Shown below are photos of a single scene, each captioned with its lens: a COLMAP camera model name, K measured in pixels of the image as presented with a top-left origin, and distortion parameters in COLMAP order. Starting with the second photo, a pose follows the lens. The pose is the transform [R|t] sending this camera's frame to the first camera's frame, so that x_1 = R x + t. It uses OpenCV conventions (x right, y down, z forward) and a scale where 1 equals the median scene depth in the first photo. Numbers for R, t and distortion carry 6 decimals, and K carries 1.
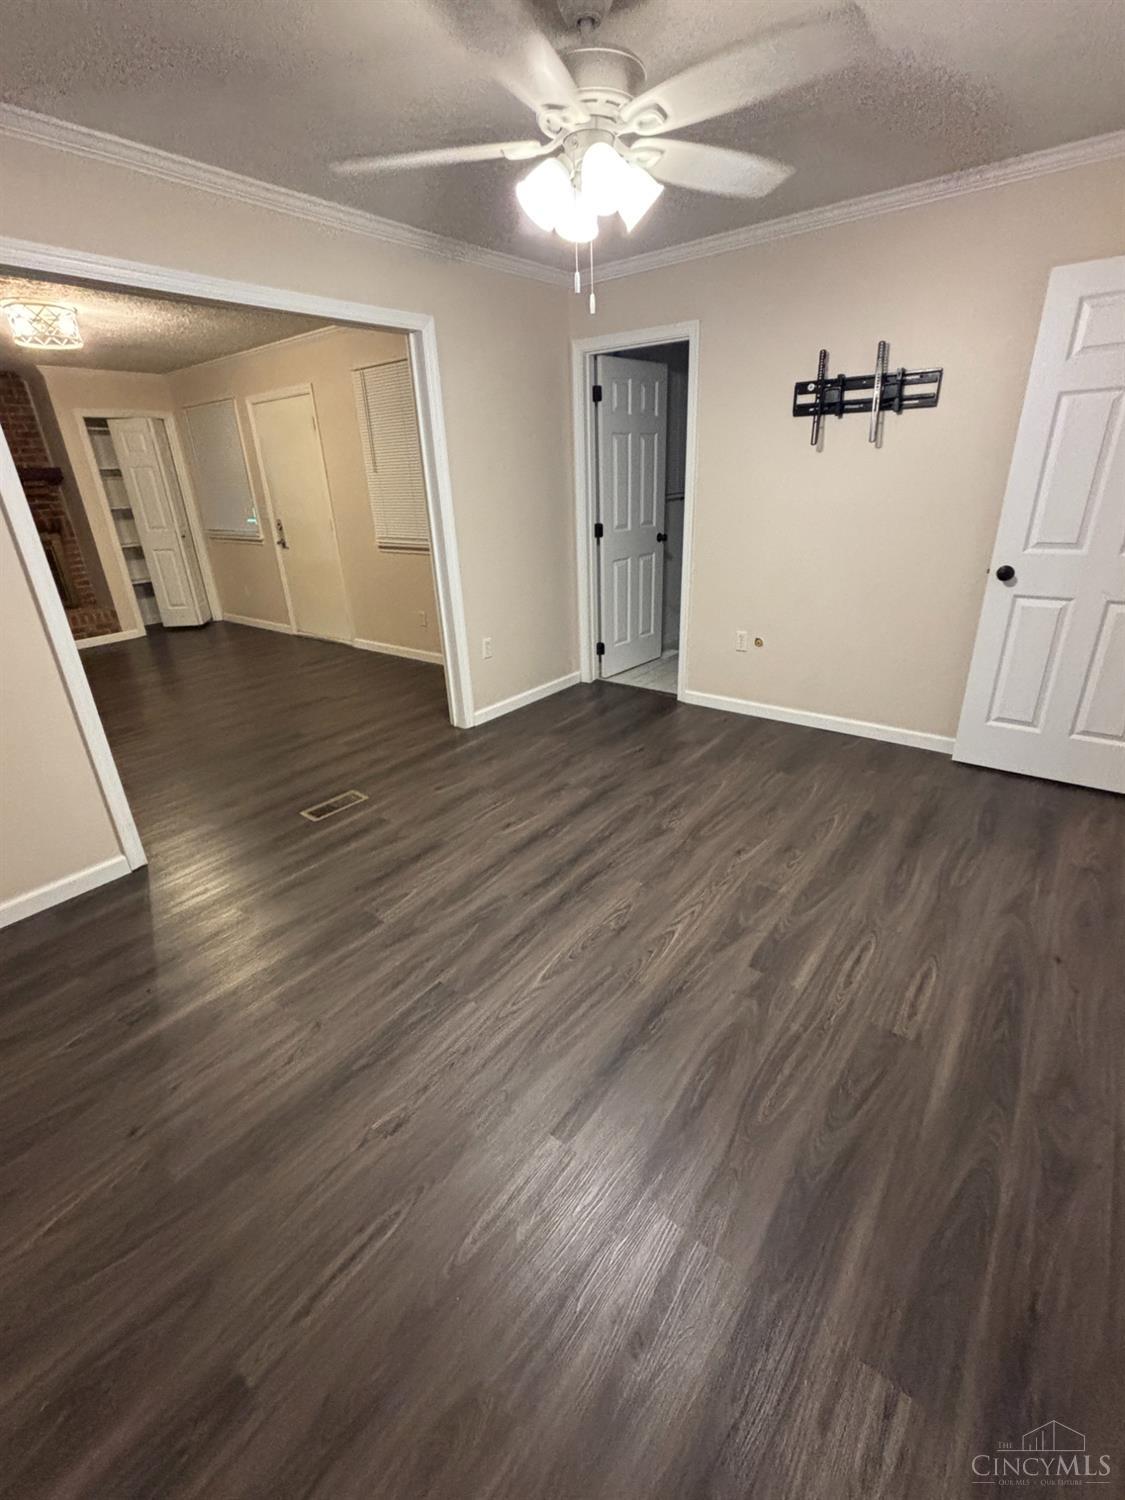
lens RADIAL K [[662.8, 0, 554.3], [0, 662.8, 755.3], [0, 0, 1]] dist [0.004233, 0.000292]
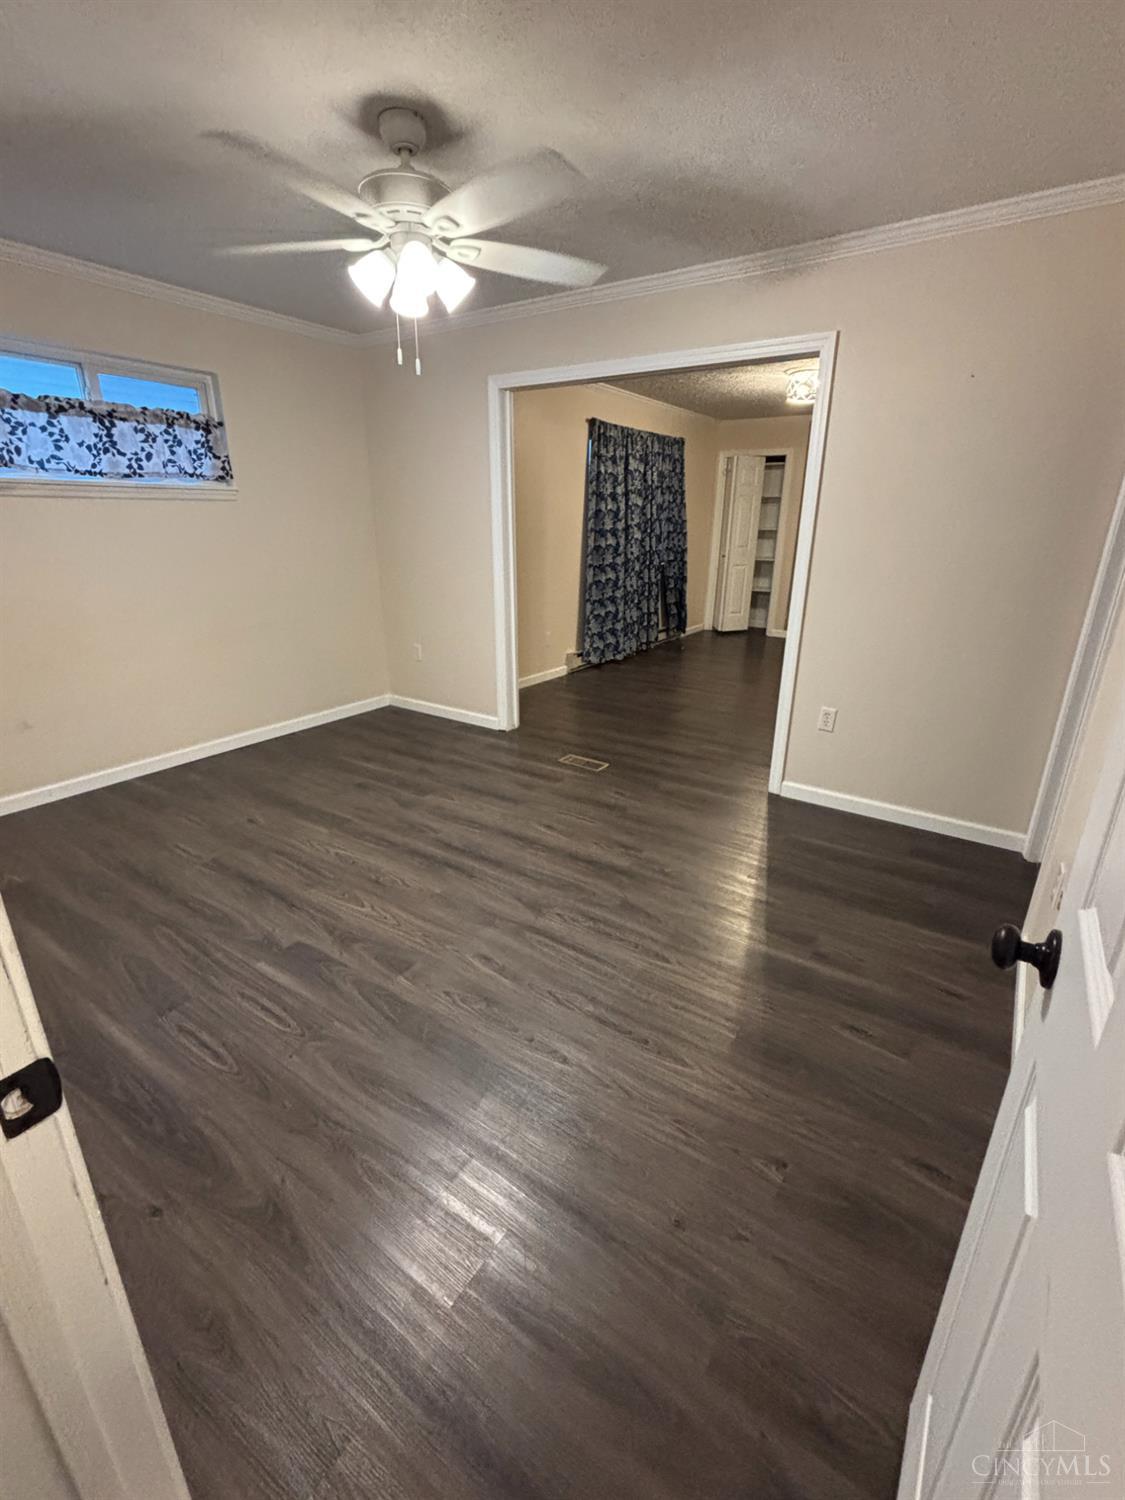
lens RADIAL K [[662.8, 0, 549.4], [0, 662.8, 743.4], [0, 0, 1]] dist [0.004233, 0.000292]
pose [[0.054973, 0.363093, -0.930130, 0.893709], [-0.404126, 0.859920, 0.311800, -0.350672], [0.913050, 0.358749, 0.194008, 0.763692]]
